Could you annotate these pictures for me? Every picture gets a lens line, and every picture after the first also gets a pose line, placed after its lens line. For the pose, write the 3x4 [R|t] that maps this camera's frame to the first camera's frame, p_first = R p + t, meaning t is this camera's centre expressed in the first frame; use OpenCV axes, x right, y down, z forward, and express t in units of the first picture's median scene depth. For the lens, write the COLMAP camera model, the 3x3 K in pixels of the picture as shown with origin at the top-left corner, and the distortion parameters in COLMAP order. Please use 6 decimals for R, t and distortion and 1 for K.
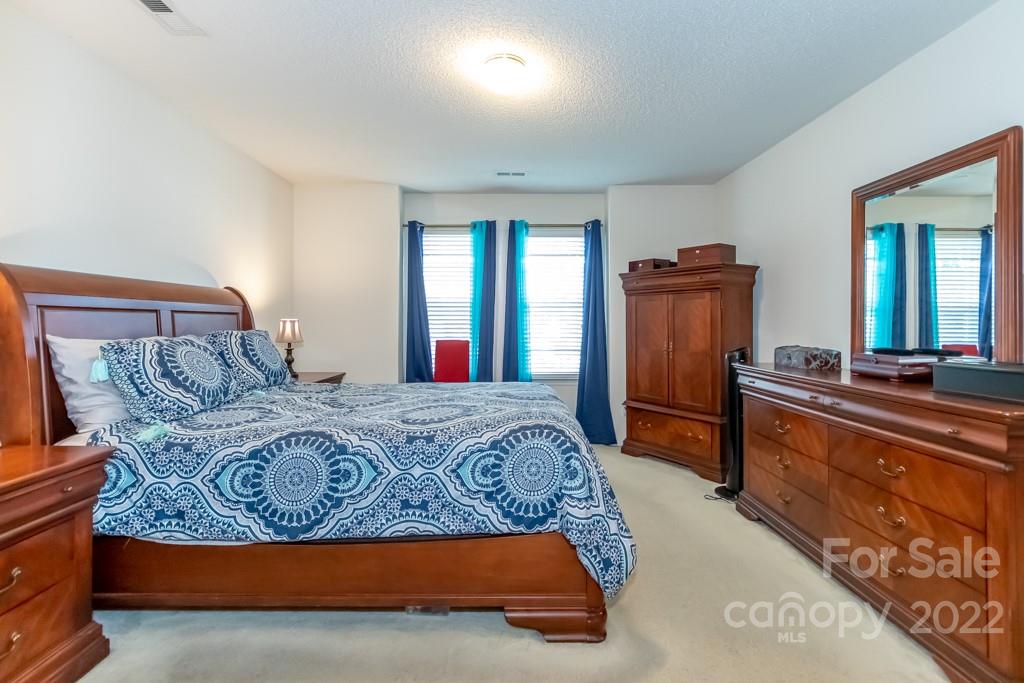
lens RADIAL K [[477.0, 0, 522.6], [0, 477.0, 324.9], [0, 0, 1]] dist [0.004575, -0.003165]
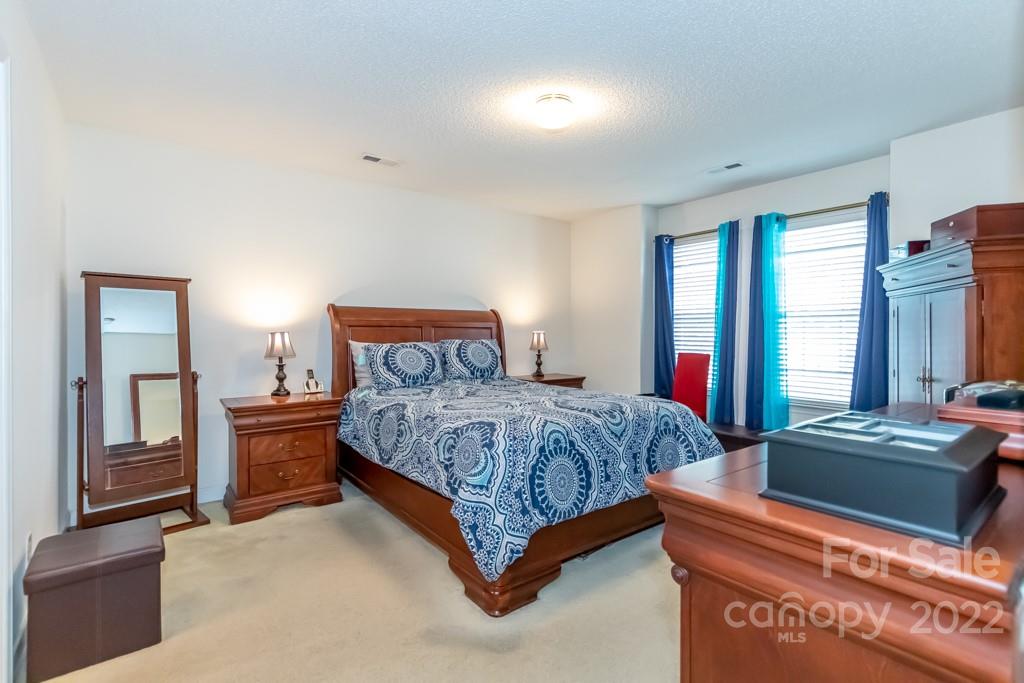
lens RADIAL K [[477.0, 0, 511.8], [0, 477.0, 338.7], [0, 0, 1]] dist [0.004575, -0.003165]
pose [[0.599851, 0.012189, -0.800019, 0.435315], [-0.006812, 0.999926, 0.010127, -0.004812], [0.800082, -0.000625, 0.599890, 0.142443]]
